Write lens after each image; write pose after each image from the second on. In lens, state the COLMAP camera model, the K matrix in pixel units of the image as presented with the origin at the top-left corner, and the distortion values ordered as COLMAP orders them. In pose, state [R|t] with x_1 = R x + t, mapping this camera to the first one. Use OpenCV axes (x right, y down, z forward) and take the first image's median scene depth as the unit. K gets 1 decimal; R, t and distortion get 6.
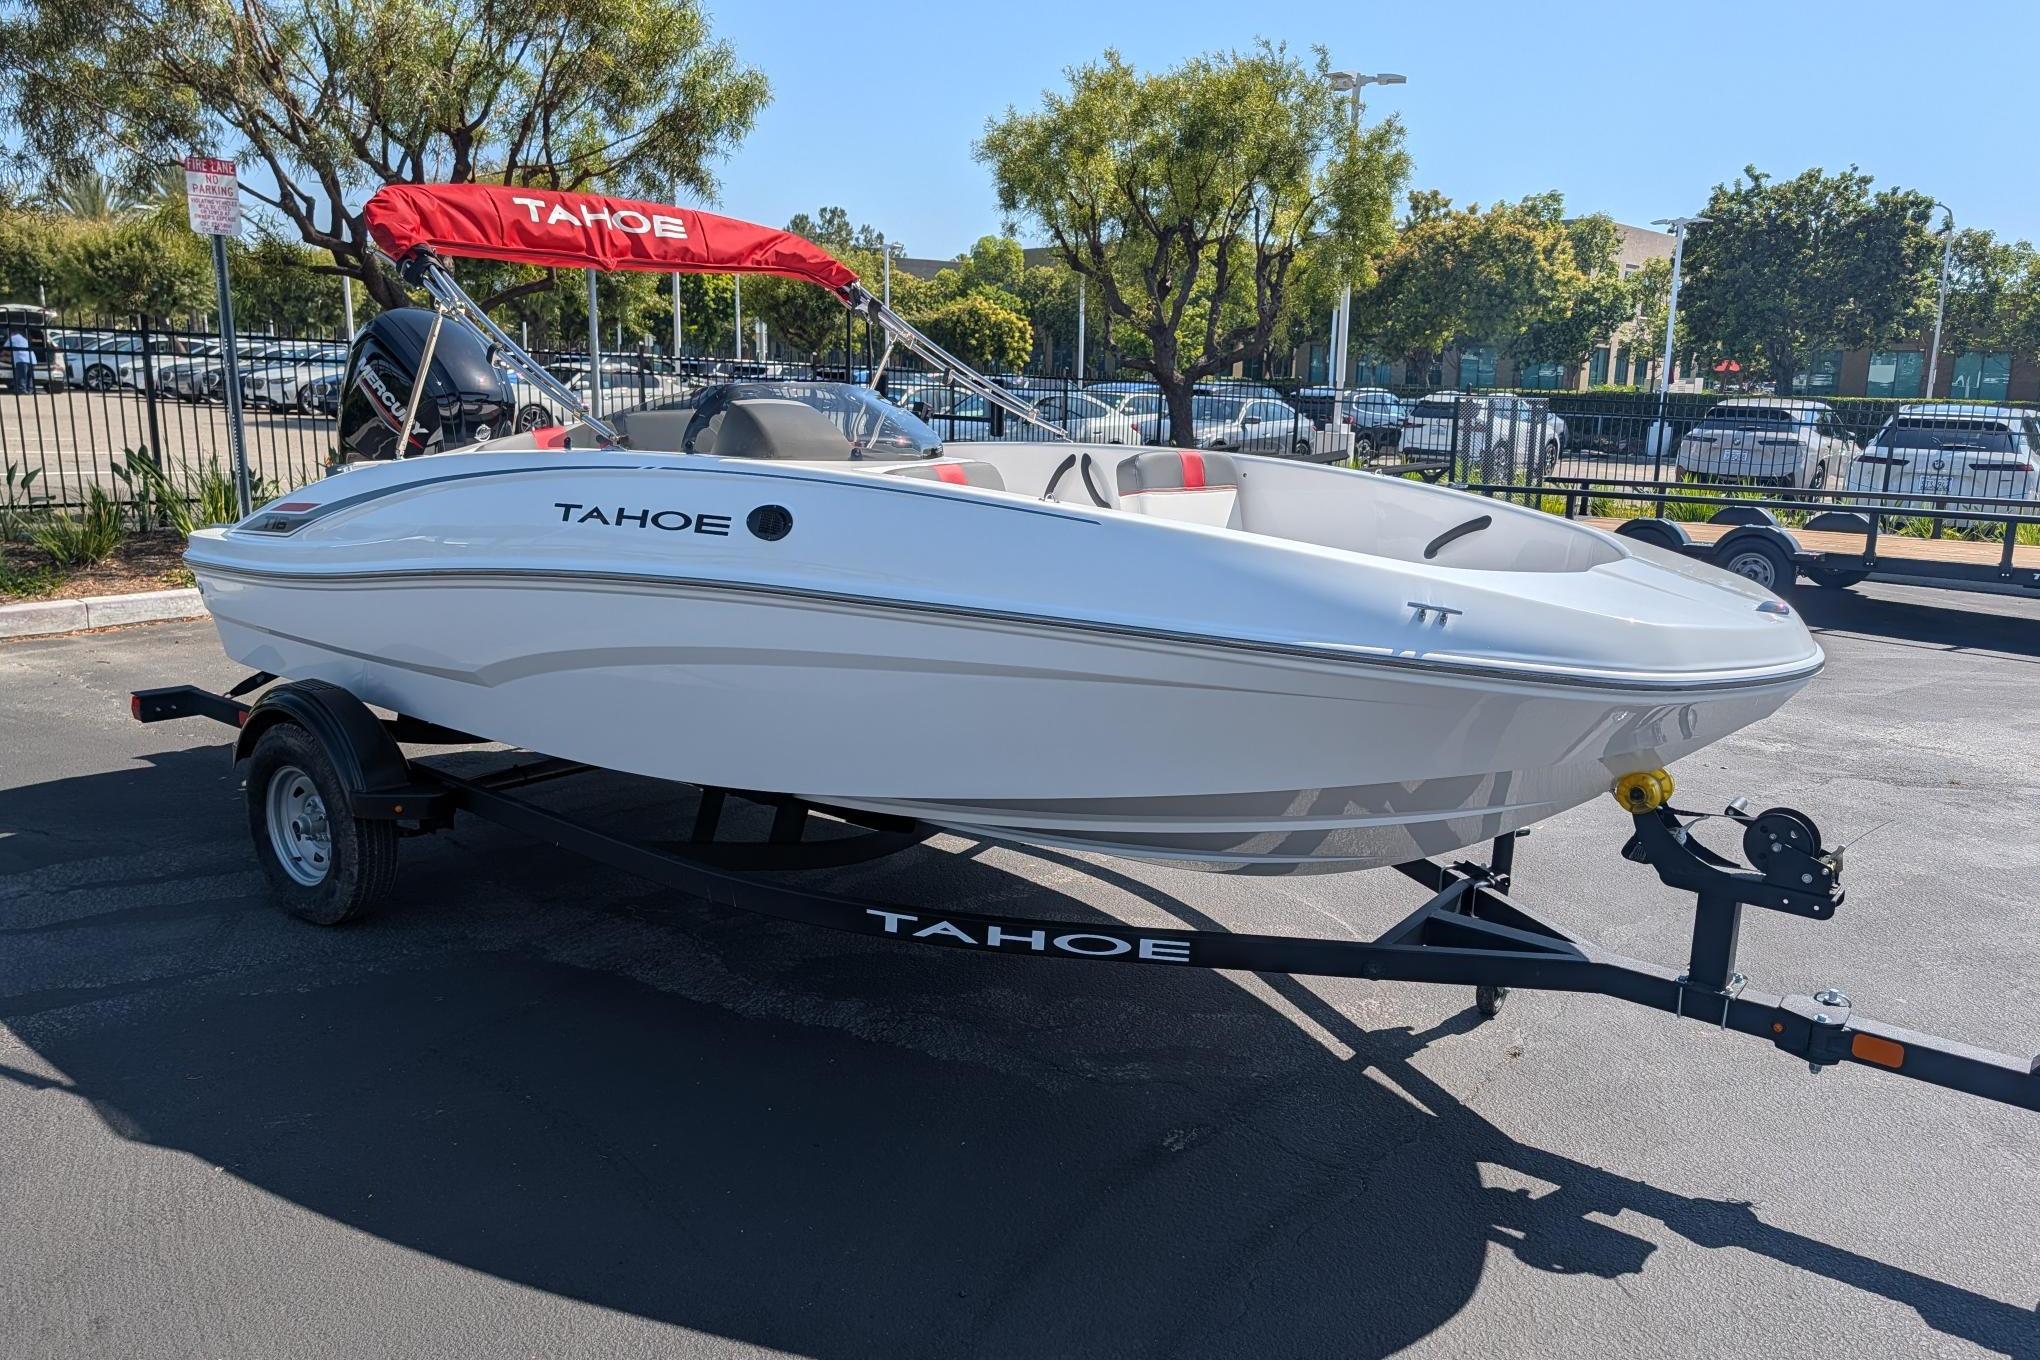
lens RADIAL K [[1486.8, 0, 1035.8], [0, 1486.8, 677.6], [0, 0, 1]] dist [0.048055, -0.060140]
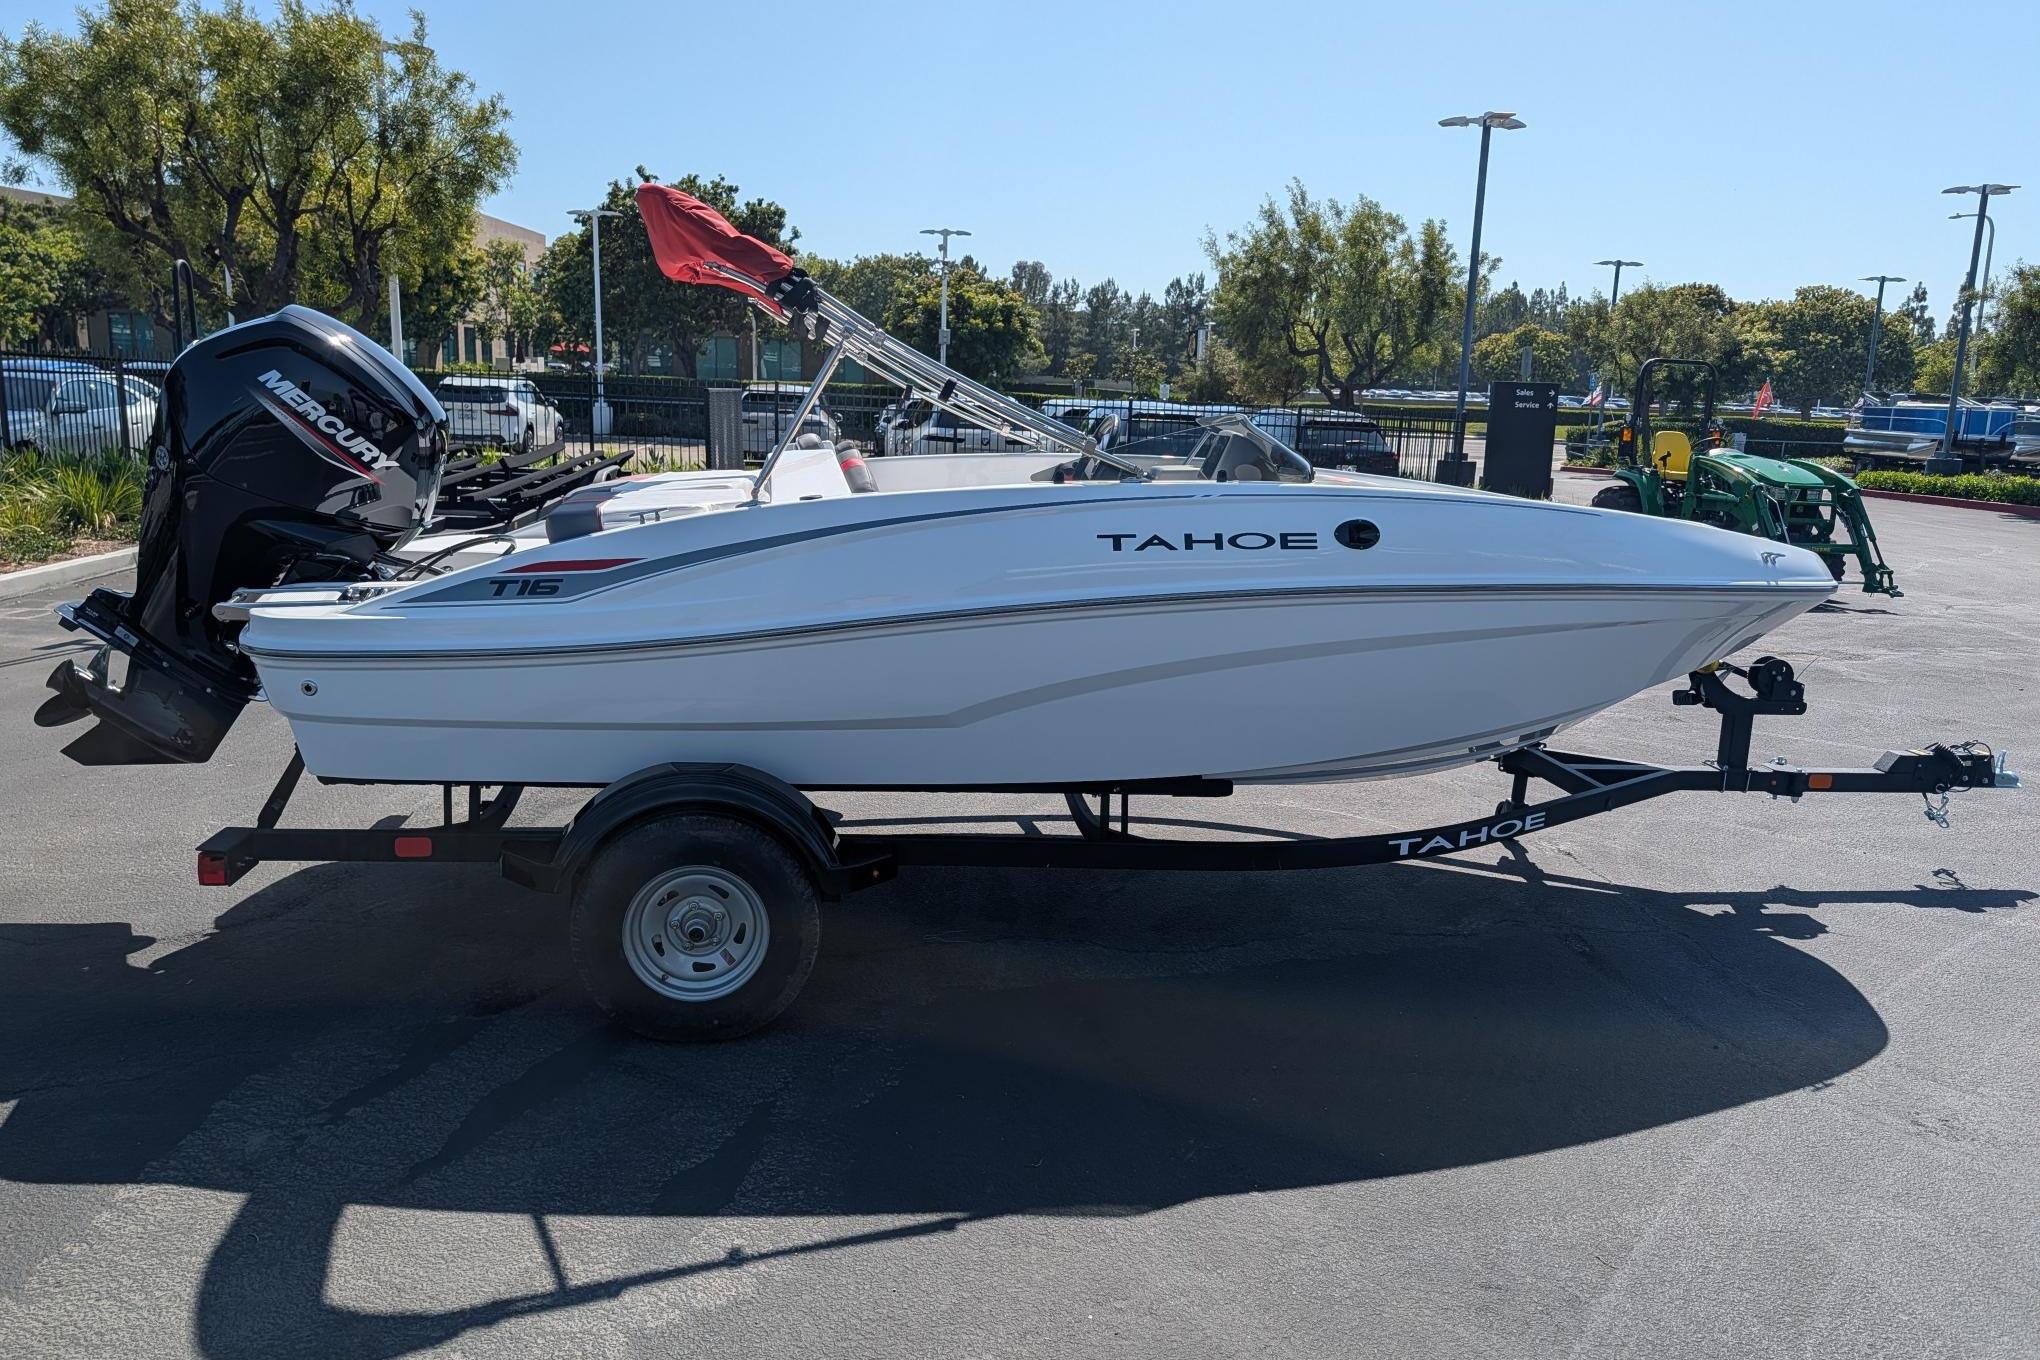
lens RADIAL K [[1486.8, 0, 1035.8], [0, 1486.8, 677.6], [0, 0, 1]] dist [0.048055, -0.060140]
pose [[0.710970, -0.138138, 0.689521, -0.200384], [0.126818, 0.989627, 0.067498, -0.017312], [-0.691692, 0.039454, 0.721114, 0.052610]]
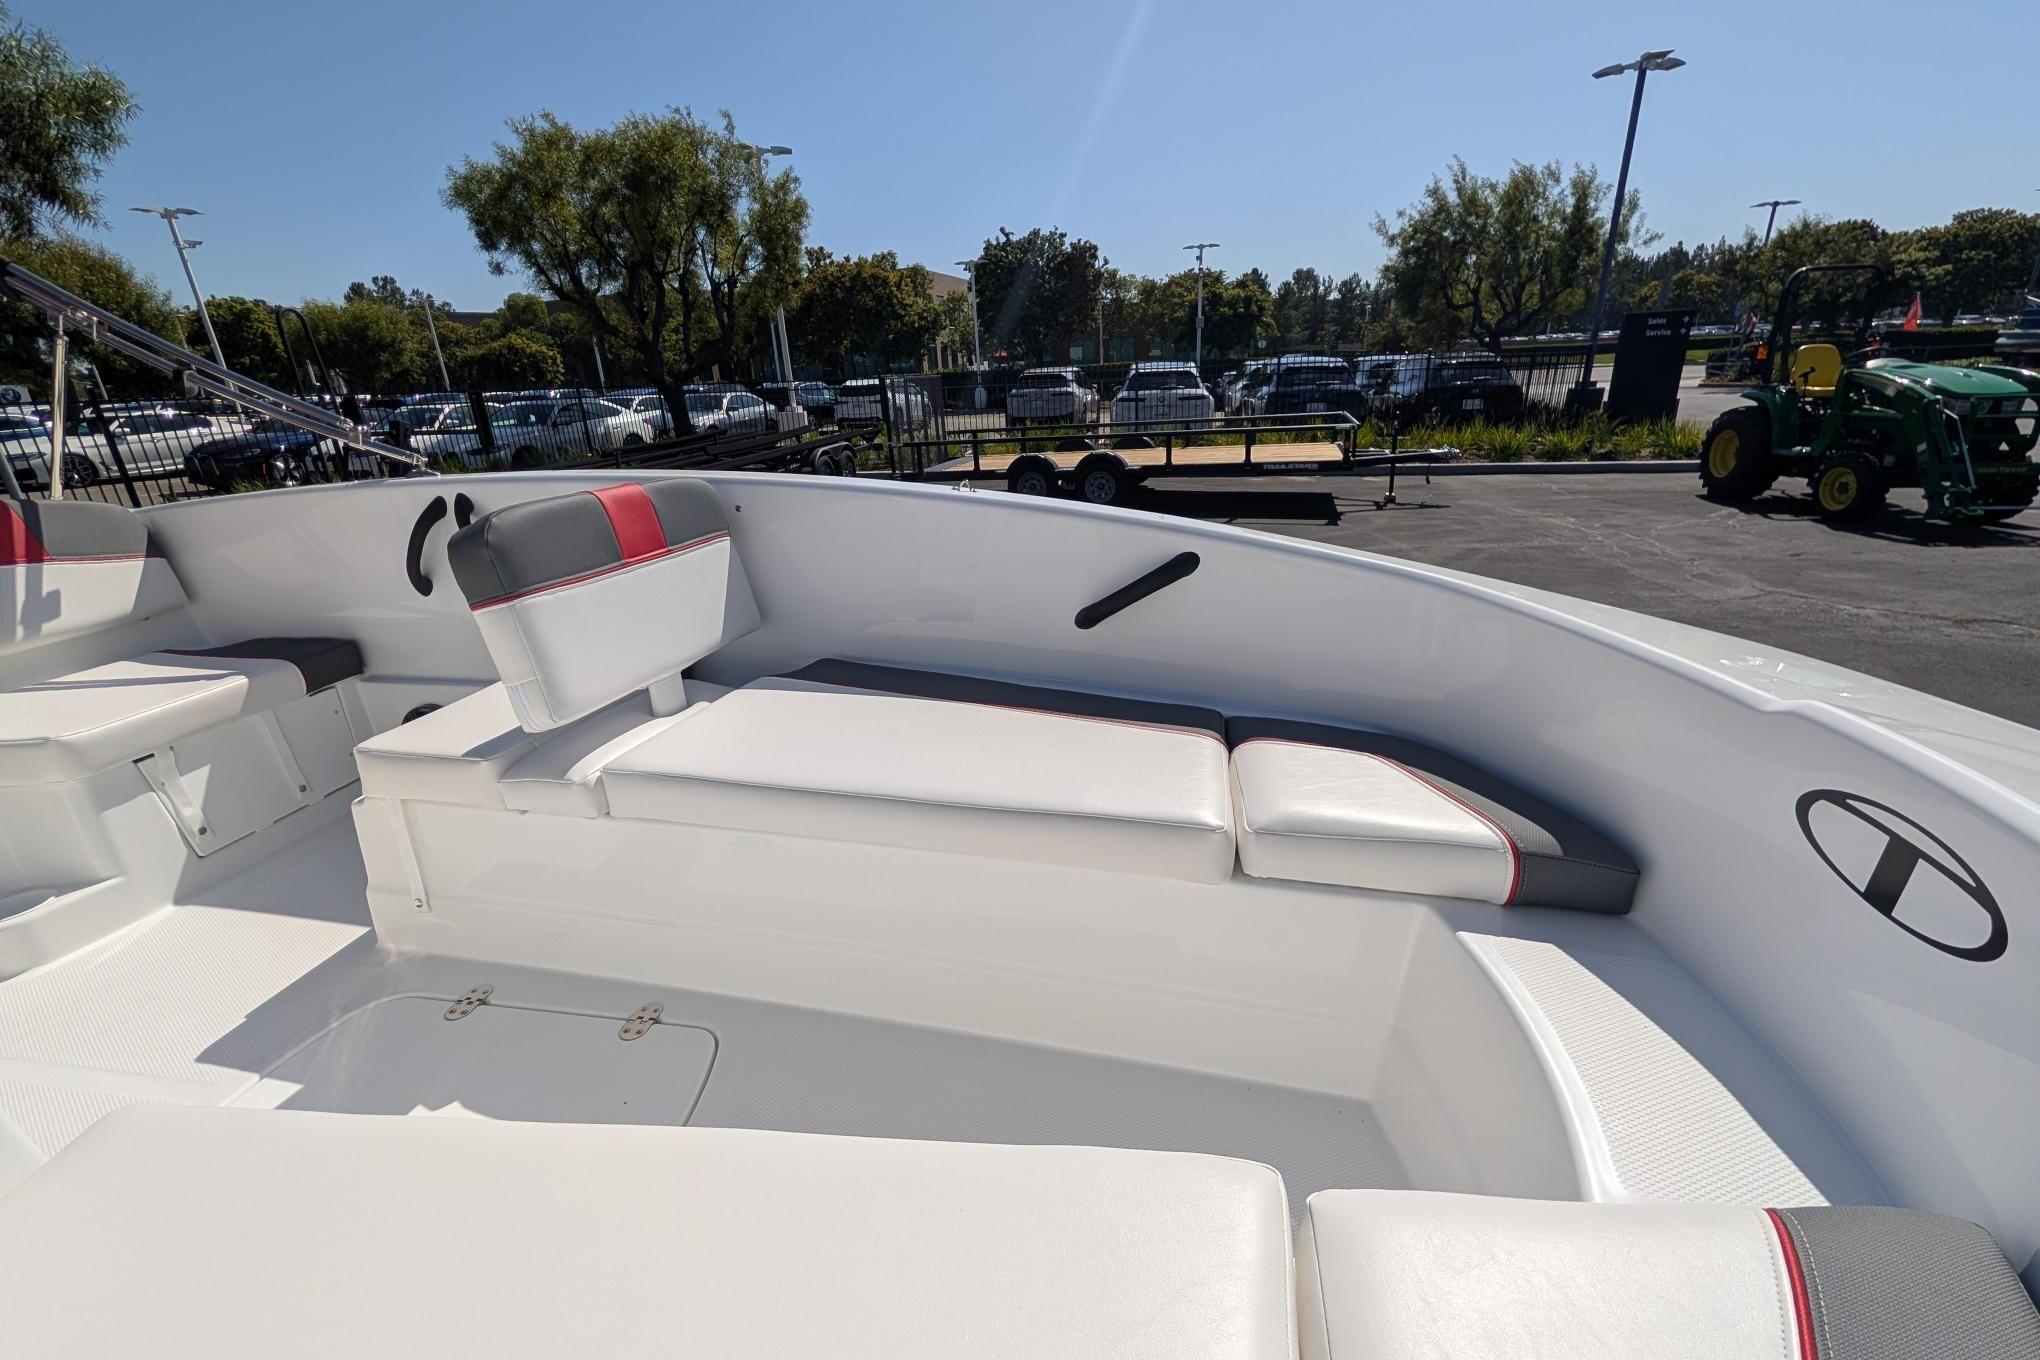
lens RADIAL K [[837.9, 0, 1020.0], [0, 837.9, 680.0], [0, 0, 1]] dist [0.000526, 0.000085]
pose [[0.893794, -0.219058, 0.391339, 0.022003], [0.157849, 0.970417, 0.182689, -0.026190], [-0.419781, -0.101513, 0.901931, 0.149017]]
